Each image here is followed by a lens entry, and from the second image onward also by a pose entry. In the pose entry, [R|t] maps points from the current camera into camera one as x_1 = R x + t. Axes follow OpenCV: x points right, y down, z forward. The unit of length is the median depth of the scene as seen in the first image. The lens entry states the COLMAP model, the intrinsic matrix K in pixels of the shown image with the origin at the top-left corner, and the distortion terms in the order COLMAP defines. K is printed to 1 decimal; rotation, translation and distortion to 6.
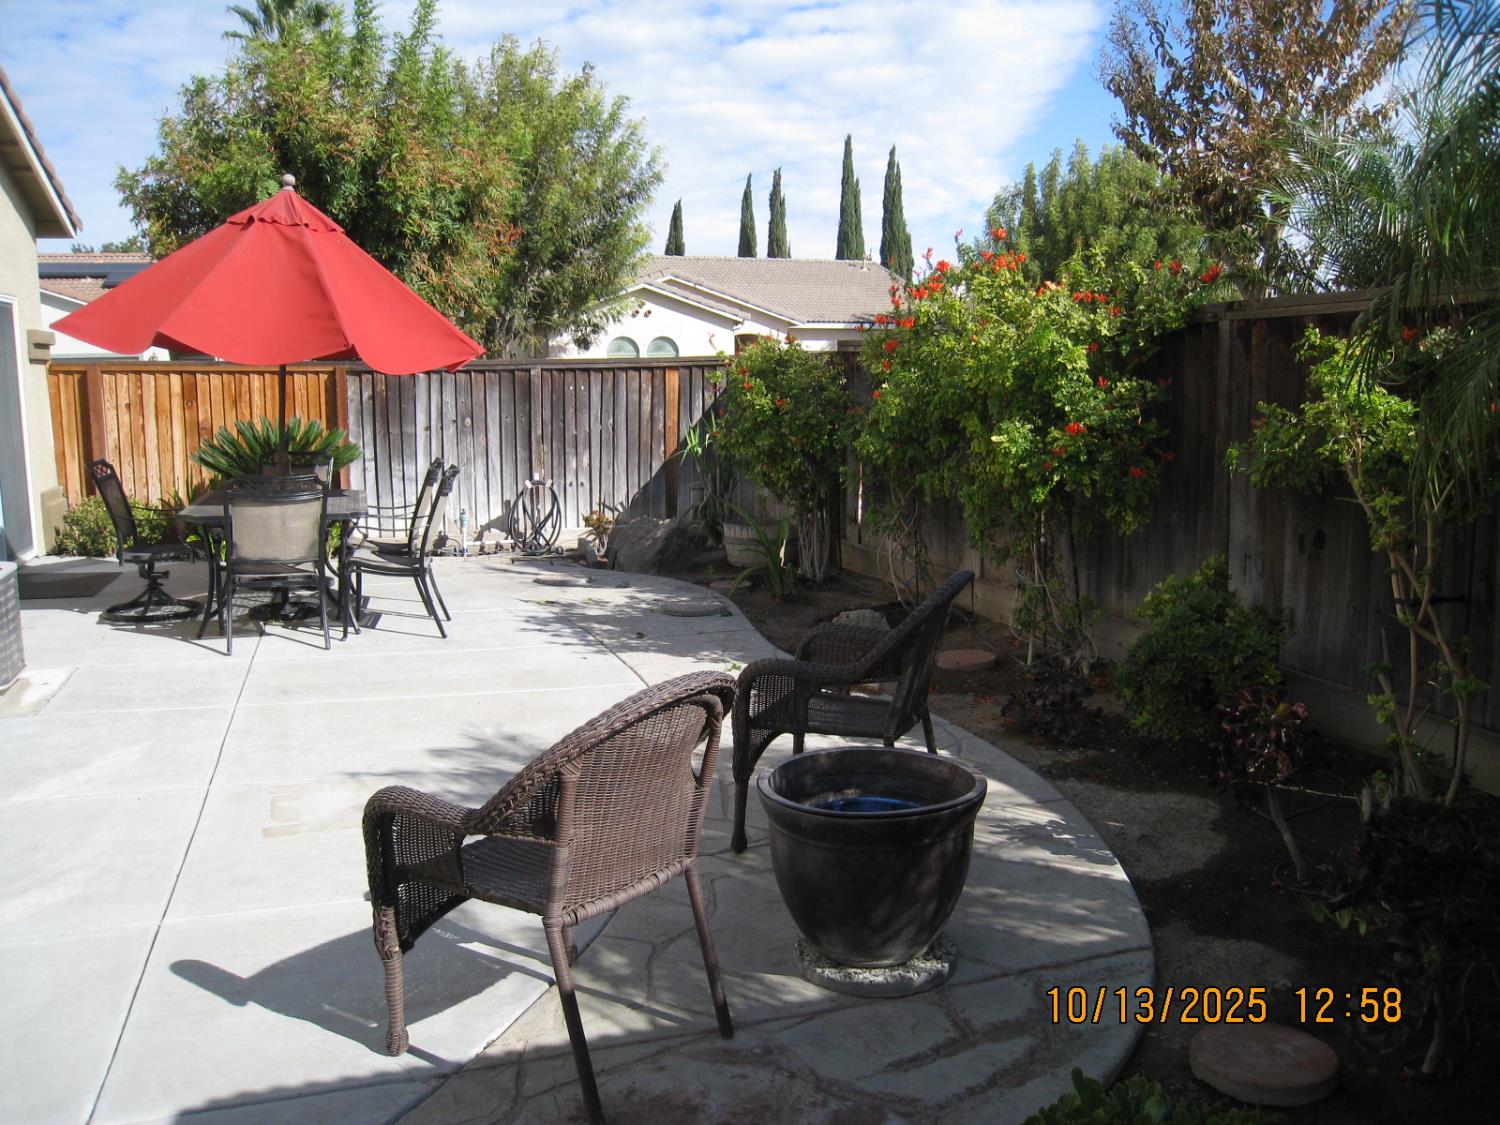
lens RADIAL K [[1237.9, 0, 768.4], [0, 1237.9, 561.1], [0, 0, 1]] dist [-0.167703, 0.110458]
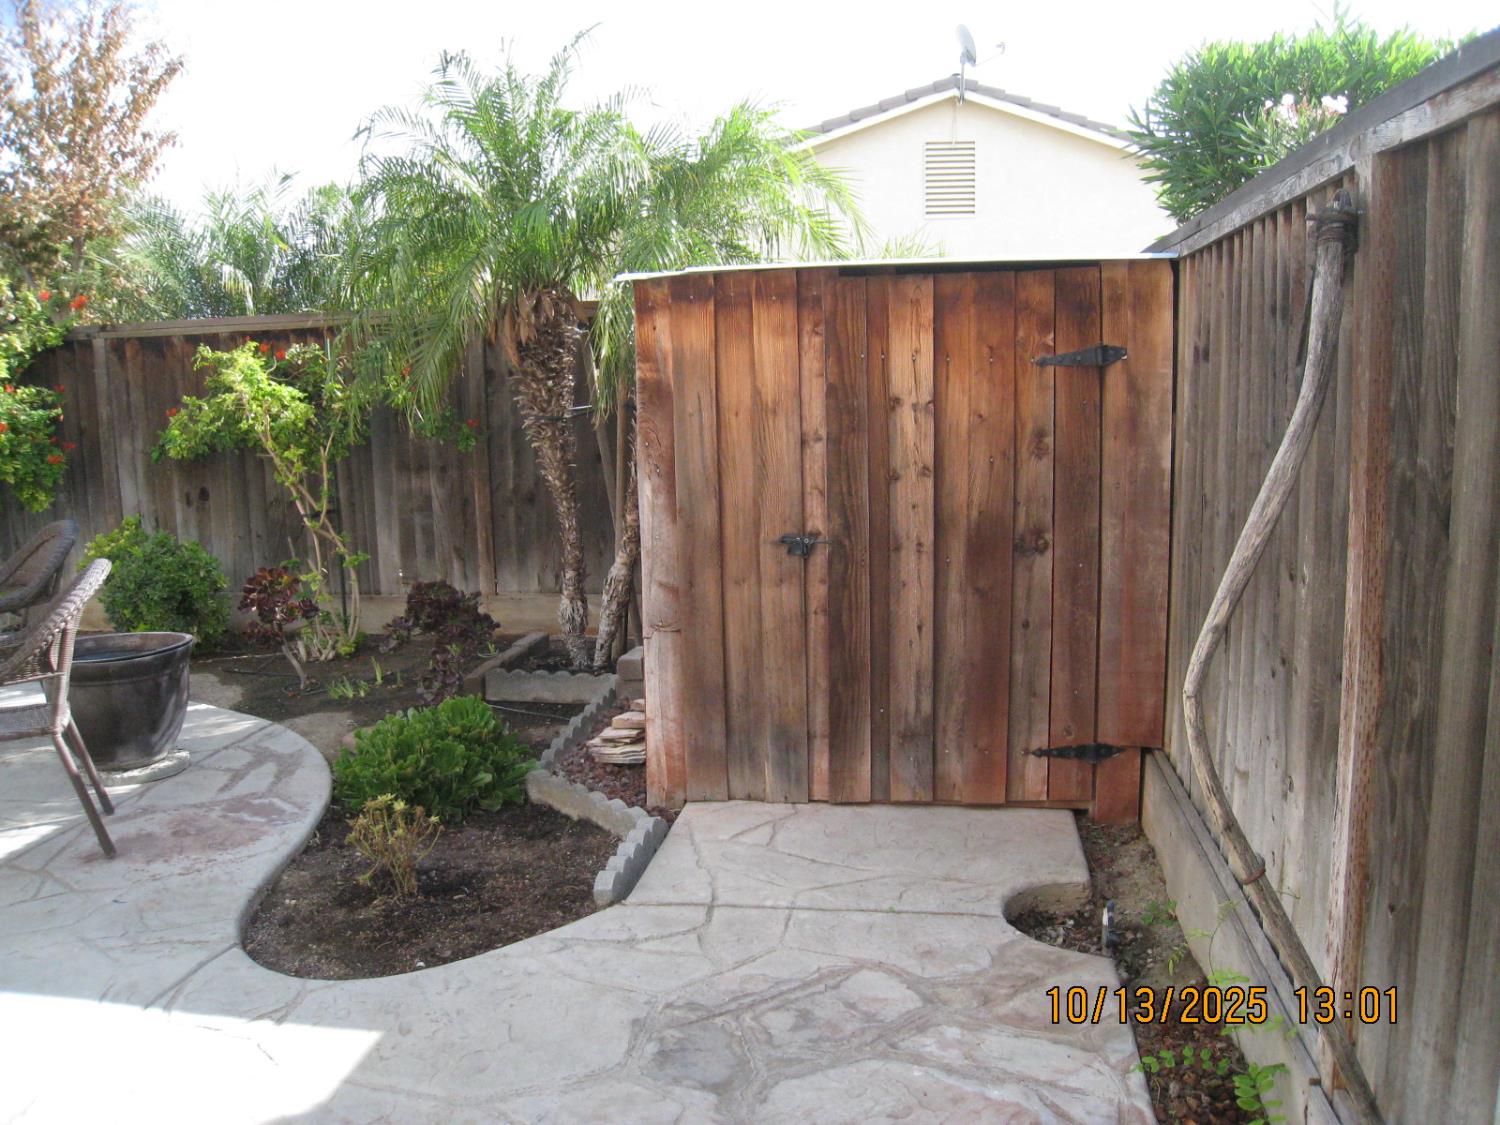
lens RADIAL K [[1237.9, 0, 770.4], [0, 1237.9, 558.6], [0, 0, 1]] dist [-0.167703, 0.110458]
pose [[0.450328, -0.127199, 0.883756, -0.326282], [0.138767, 0.987744, 0.071456, 0.031859], [-0.882014, 0.090458, 0.462460, -0.151466]]
